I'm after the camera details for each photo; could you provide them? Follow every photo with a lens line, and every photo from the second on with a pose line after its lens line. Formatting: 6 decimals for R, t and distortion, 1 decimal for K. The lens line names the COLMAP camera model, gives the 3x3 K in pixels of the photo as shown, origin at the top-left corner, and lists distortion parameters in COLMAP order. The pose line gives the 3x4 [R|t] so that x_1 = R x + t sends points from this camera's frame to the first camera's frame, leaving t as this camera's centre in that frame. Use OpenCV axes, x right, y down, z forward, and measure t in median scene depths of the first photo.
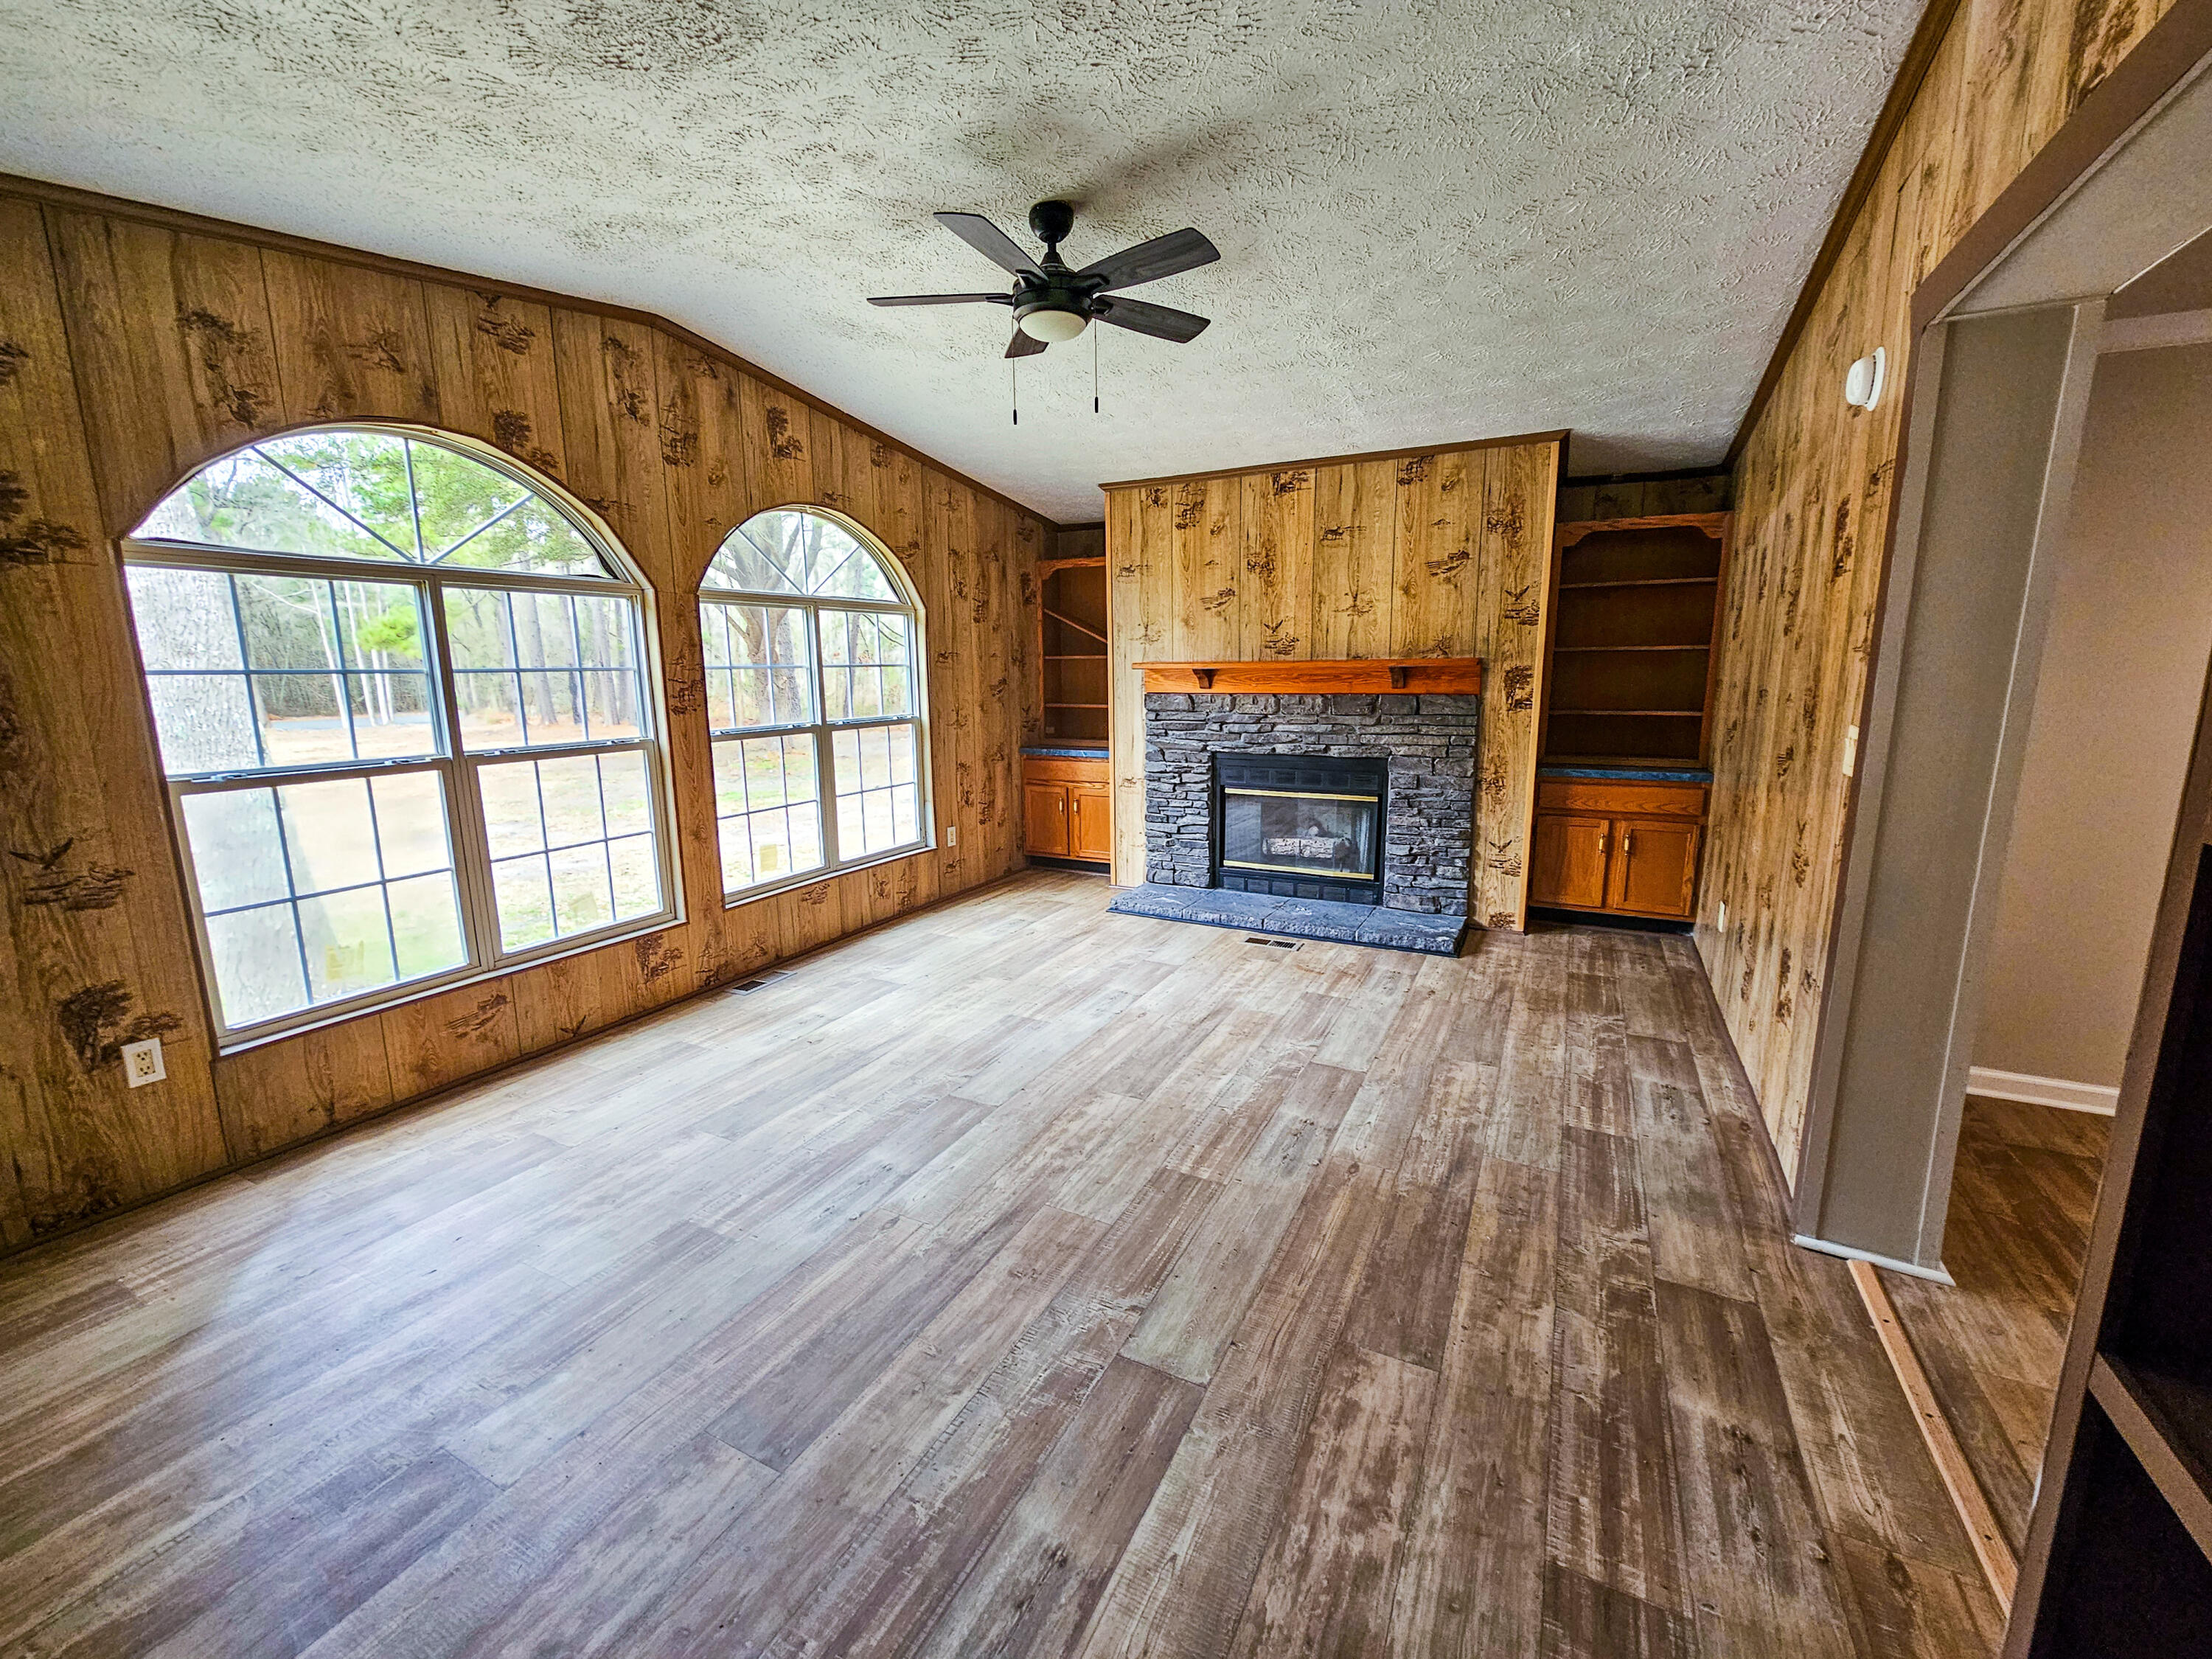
lens RADIAL K [[908.4, 0, 1102.1], [0, 908.4, 825.3], [0, 0, 1]] dist [-0.001970, 0.000981]
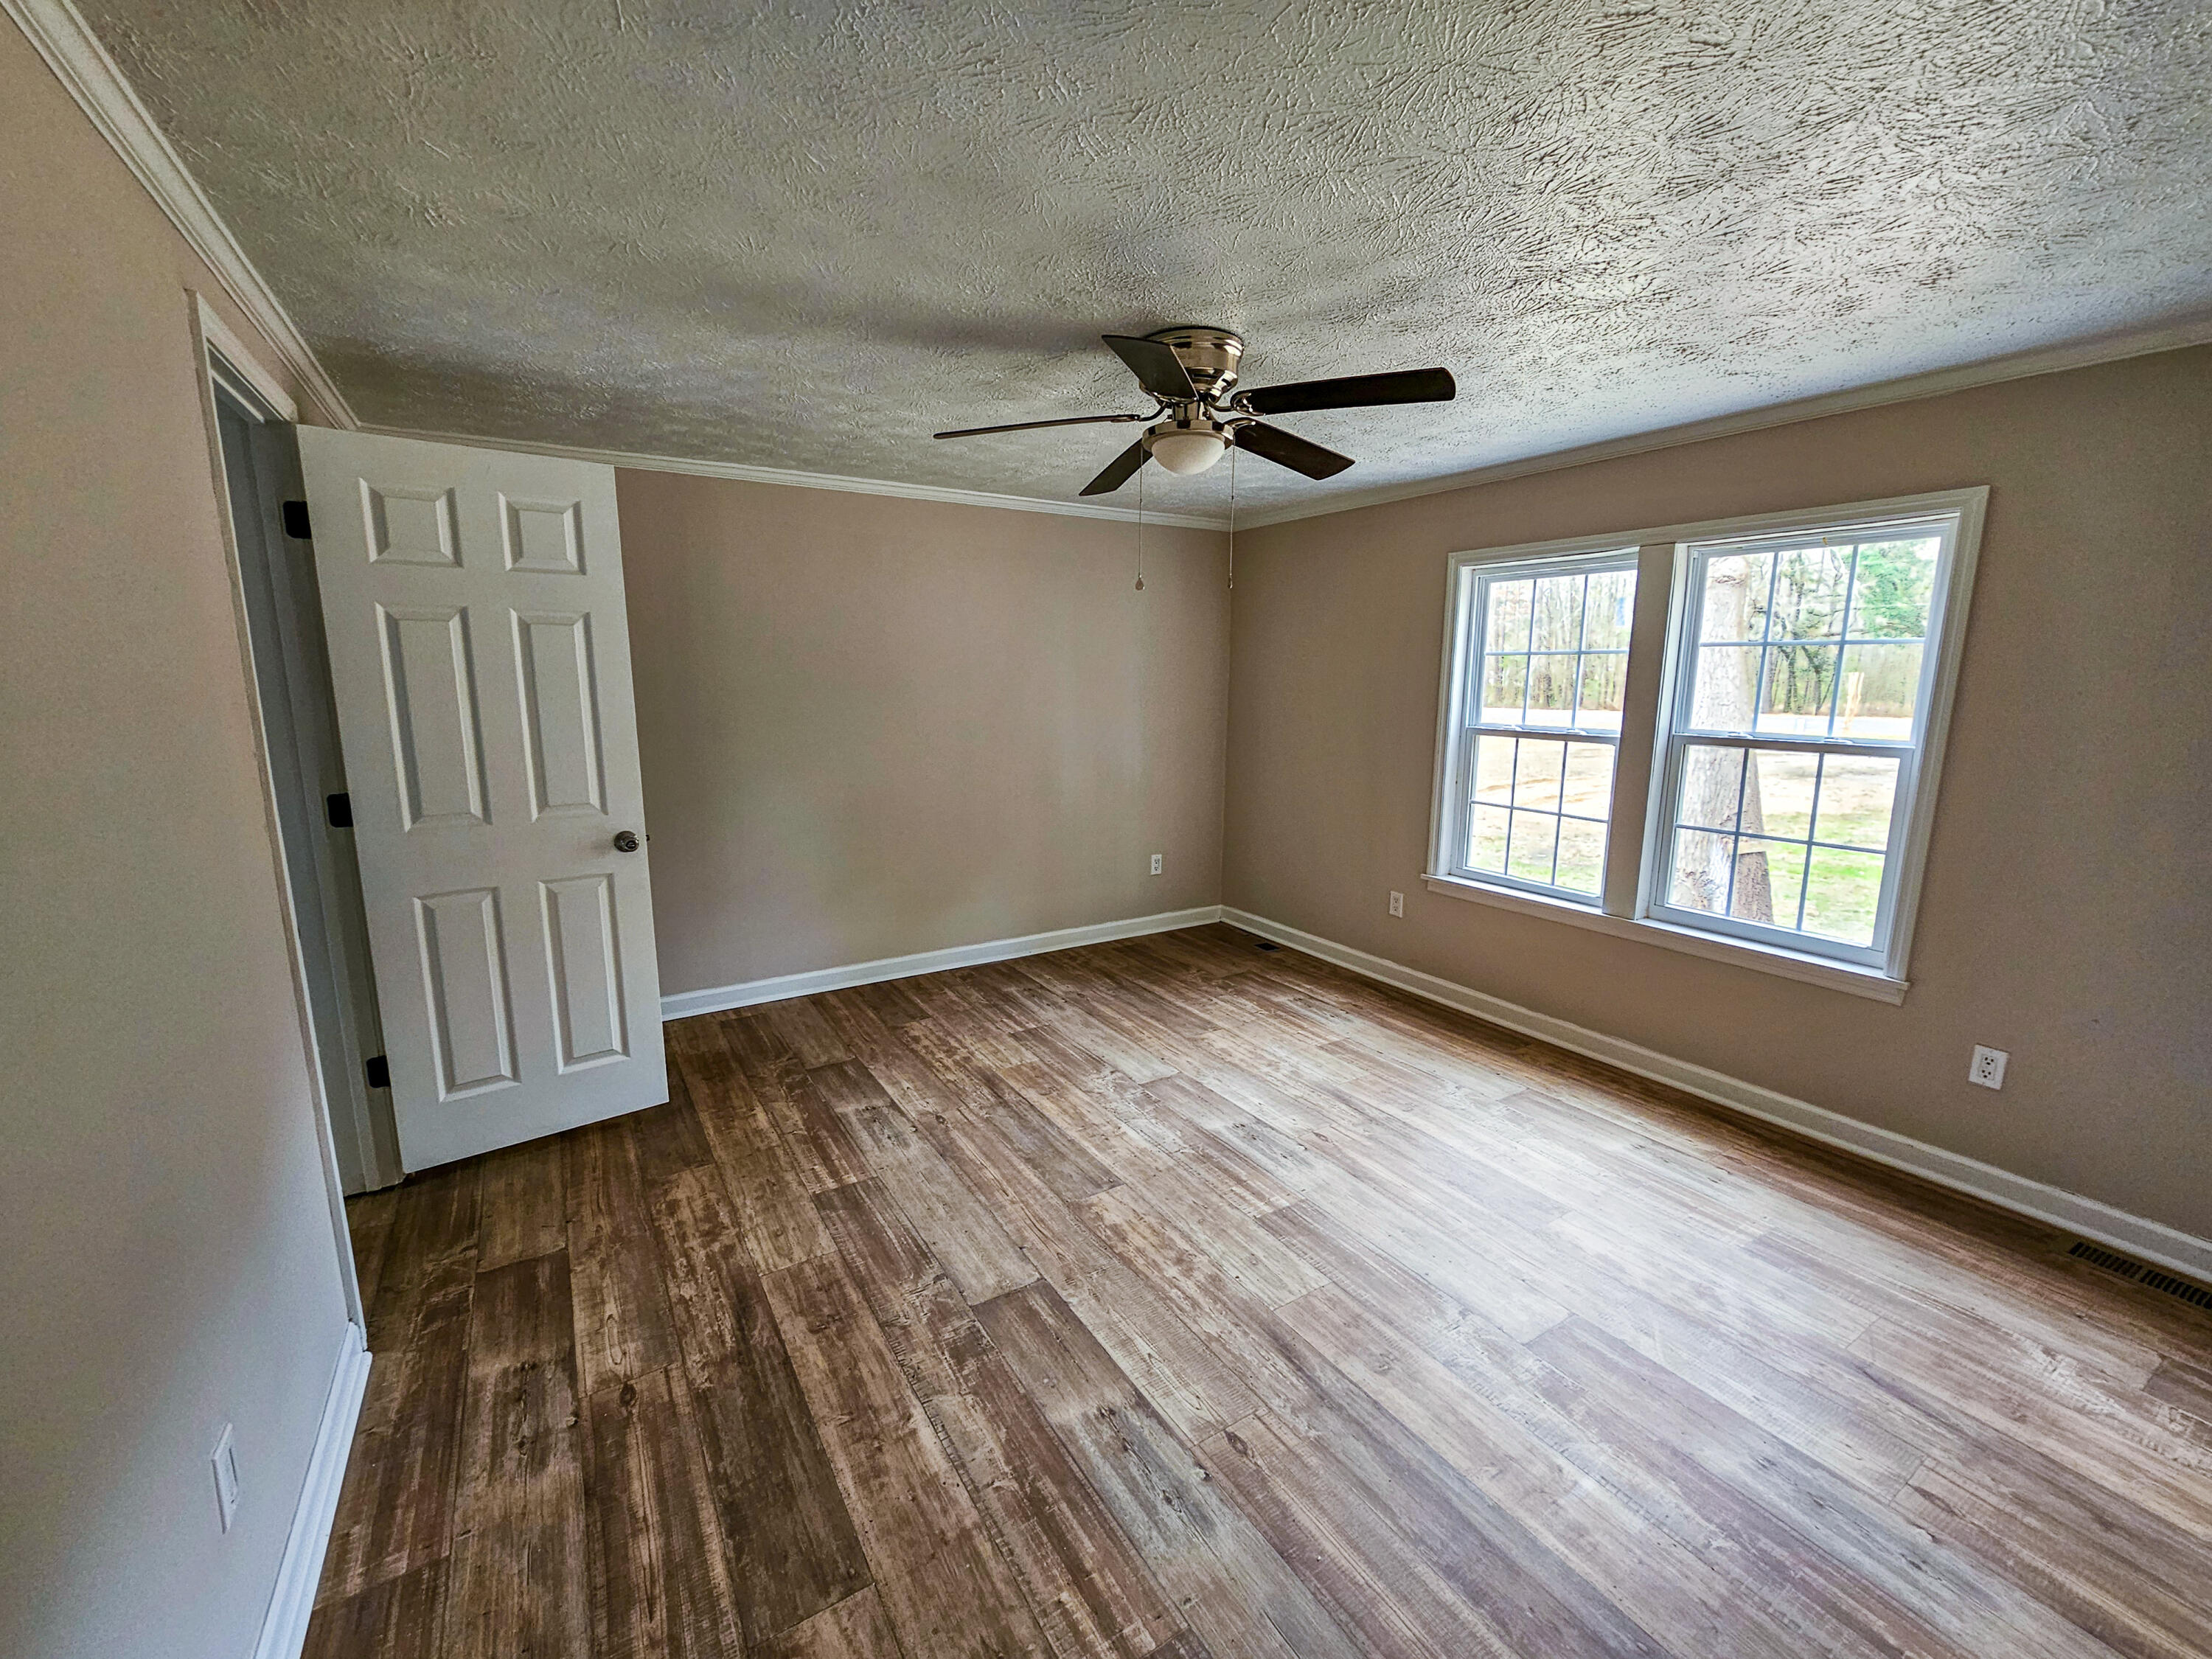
lens RADIAL K [[908.4, 0, 1102.9], [0, 908.4, 836.7], [0, 0, 1]] dist [-0.001970, 0.000981]
pose [[0.512834, -0.144260, 0.846280, -1.240839], [0.152298, 0.985432, 0.075690, -0.031239], [-0.844871, 0.090071, 0.527334, 0.071734]]
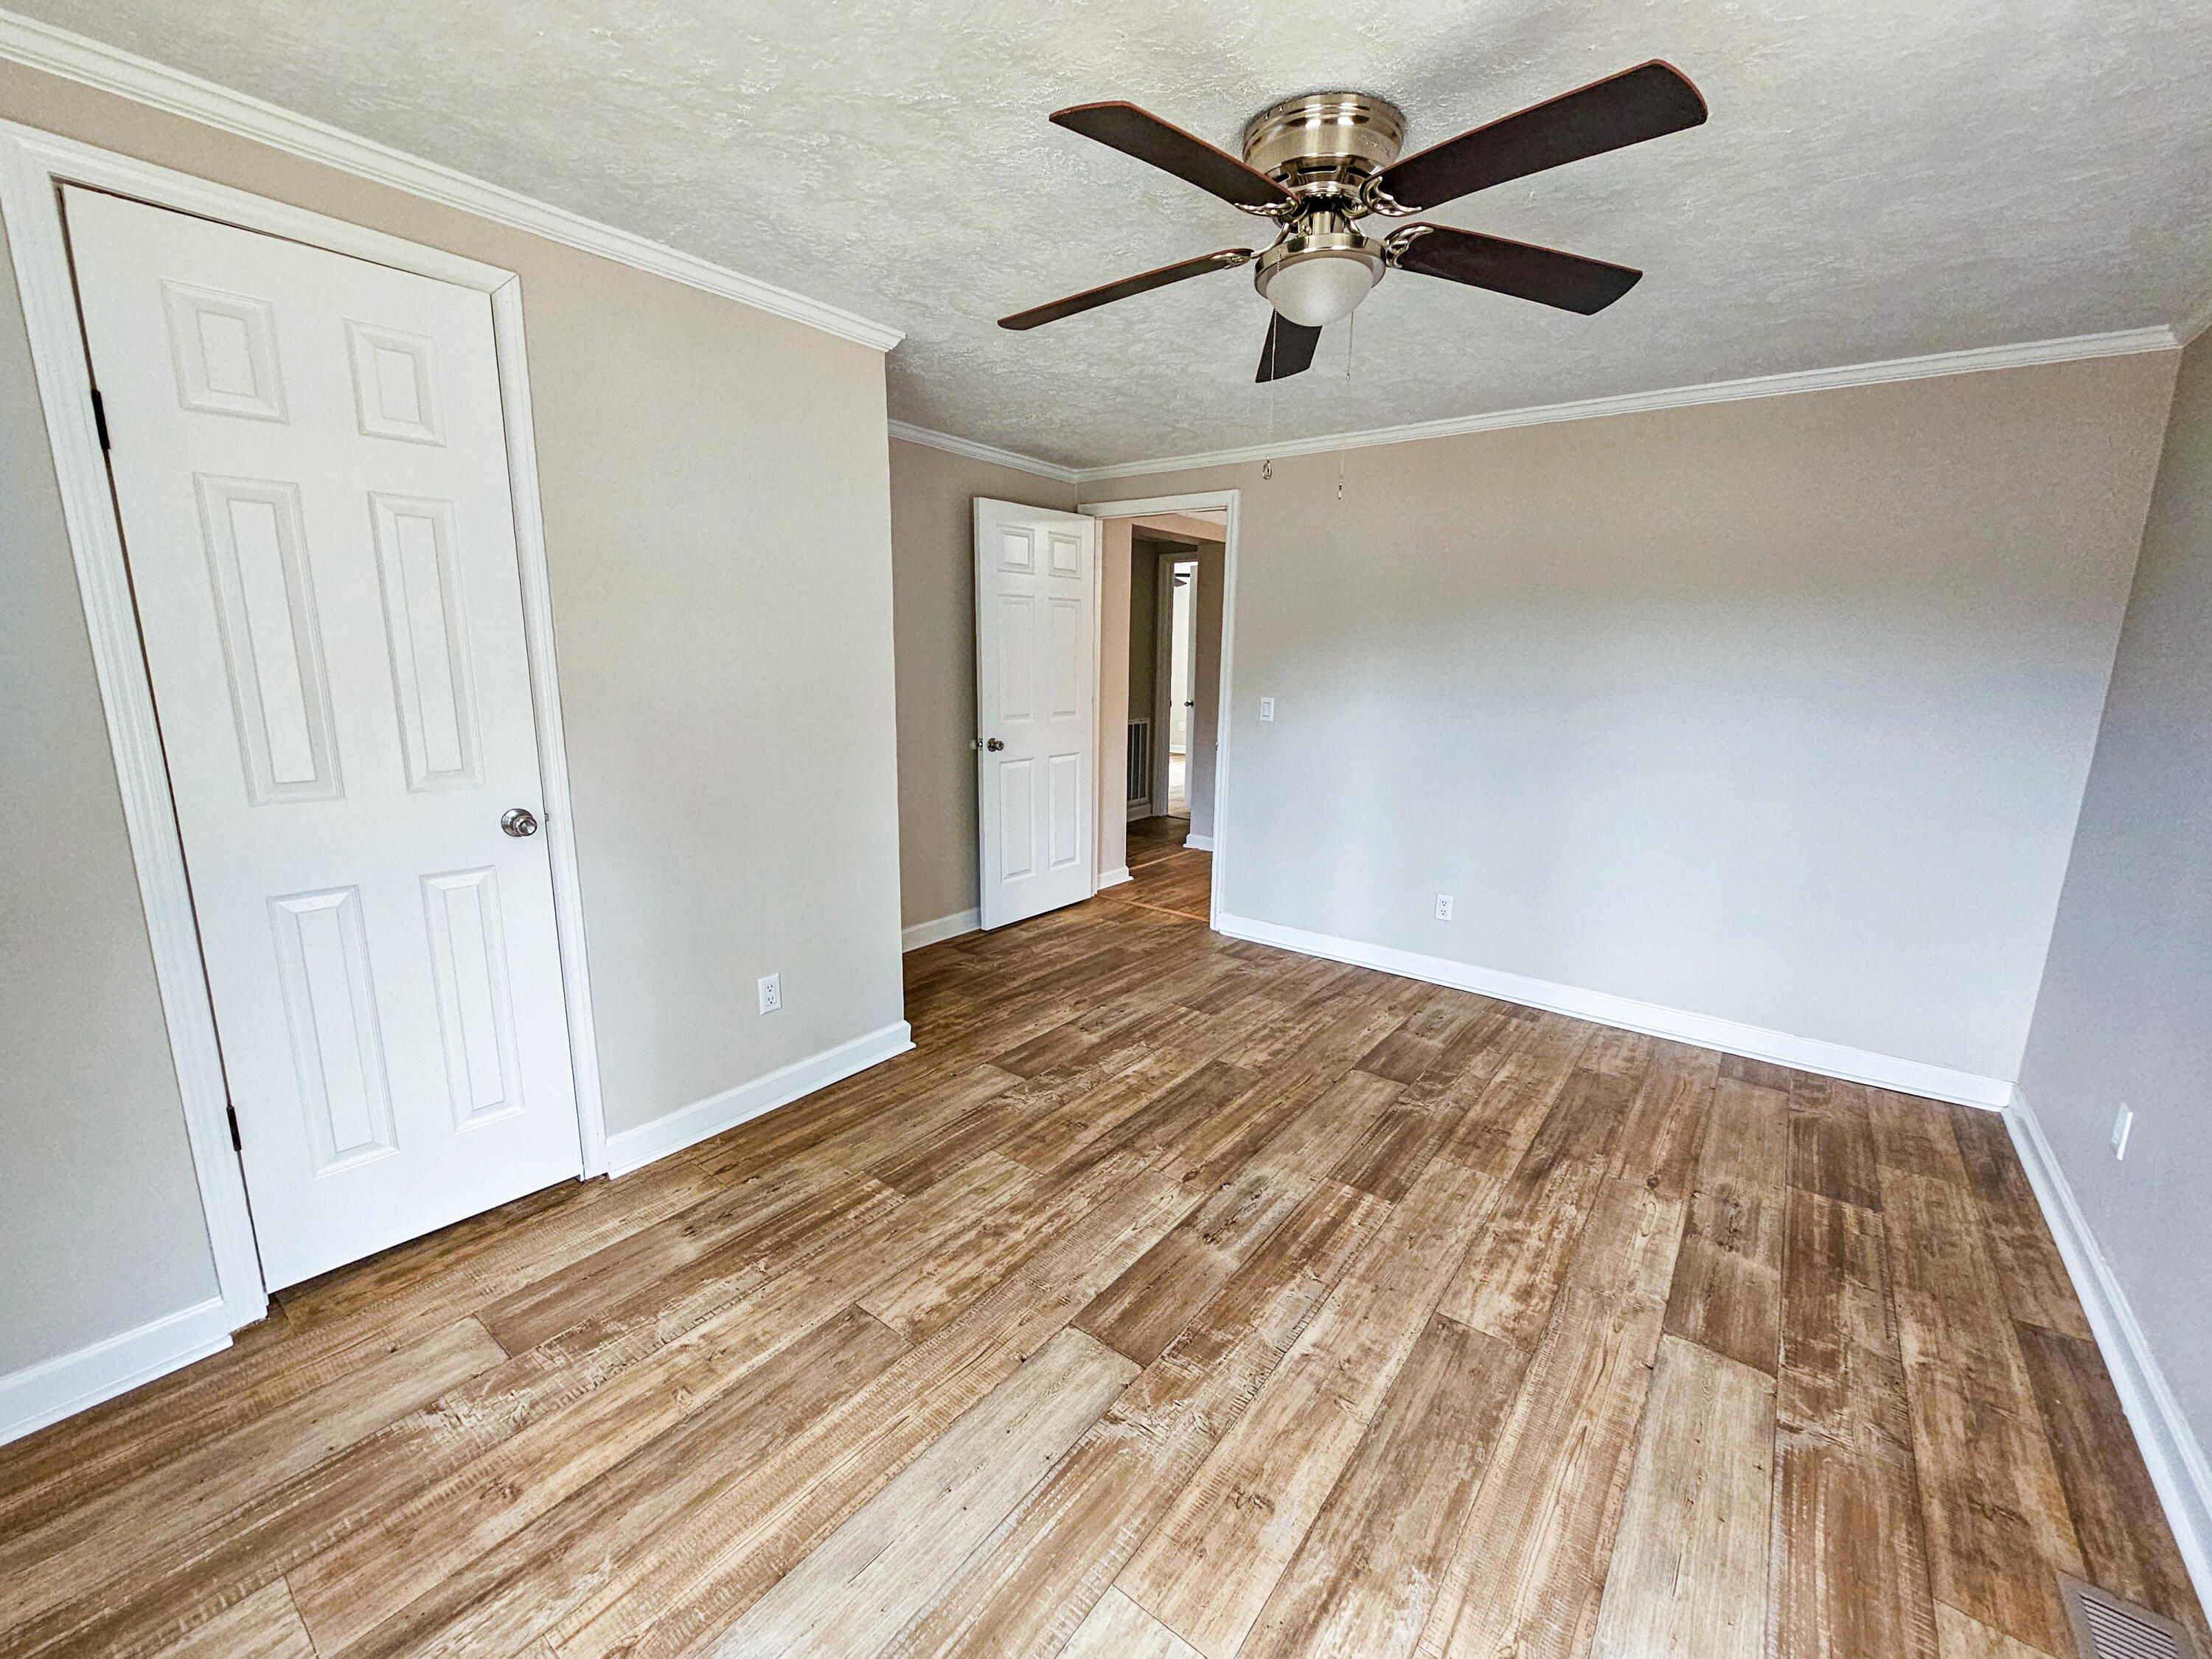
lens RADIAL K [[908.4, 0, 1104.6], [0, 908.4, 822.2], [0, 0, 1]] dist [-0.001970, 0.000981]
pose [[-0.984625, -0.039961, 0.170051, -0.141375], [0.024539, 0.932188, 0.361141, -0.415947], [-0.172951, 0.359761, -0.916875, 2.315208]]
